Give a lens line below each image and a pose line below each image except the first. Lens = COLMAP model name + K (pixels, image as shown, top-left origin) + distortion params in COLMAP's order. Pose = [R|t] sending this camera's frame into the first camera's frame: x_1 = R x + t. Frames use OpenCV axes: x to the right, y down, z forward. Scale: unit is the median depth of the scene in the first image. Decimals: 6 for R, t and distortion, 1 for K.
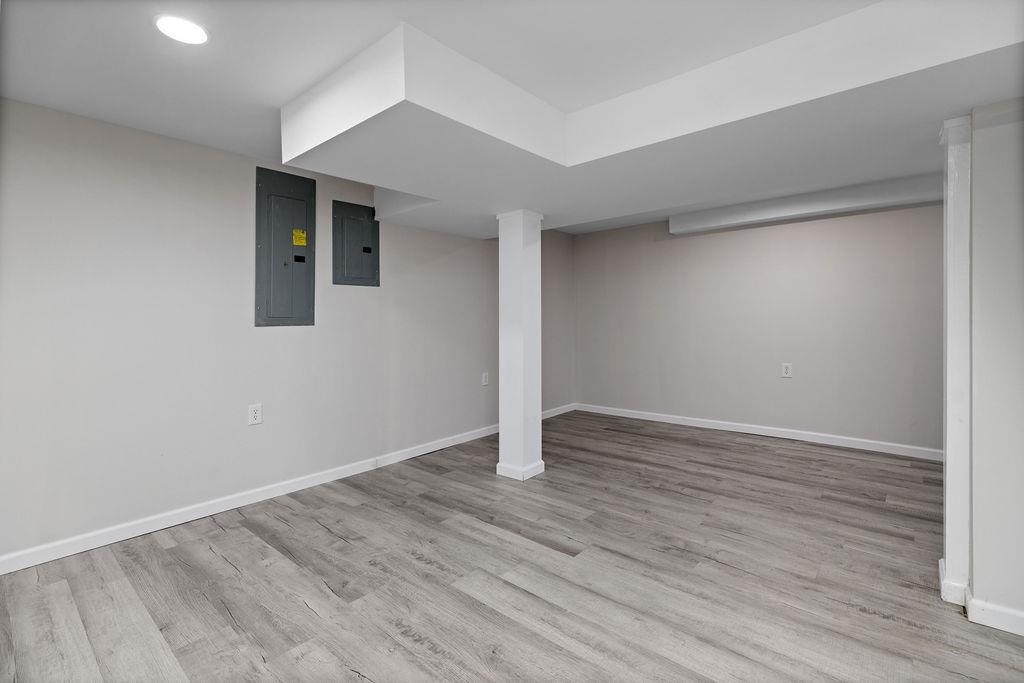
lens RADIAL K [[464.1, 0, 512.3], [0, 464.1, 318.2], [0, 0, 1]] dist [0.004814, -0.000820]
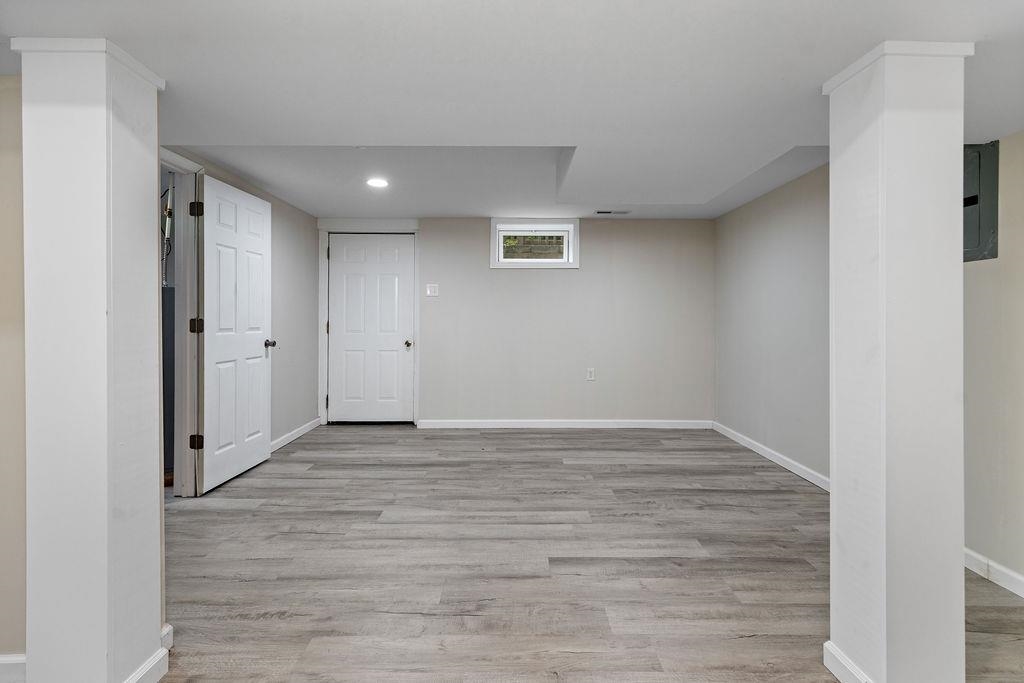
lens RADIAL K [[464.1, 0, 511.3], [0, 464.1, 321.1], [0, 0, 1]] dist [0.004814, -0.000820]
pose [[-0.757695, 0.014830, -0.652441, 0.905193], [0.011101, 0.999890, 0.009836, -0.008357], [0.652515, 0.000210, -0.757776, 1.838702]]
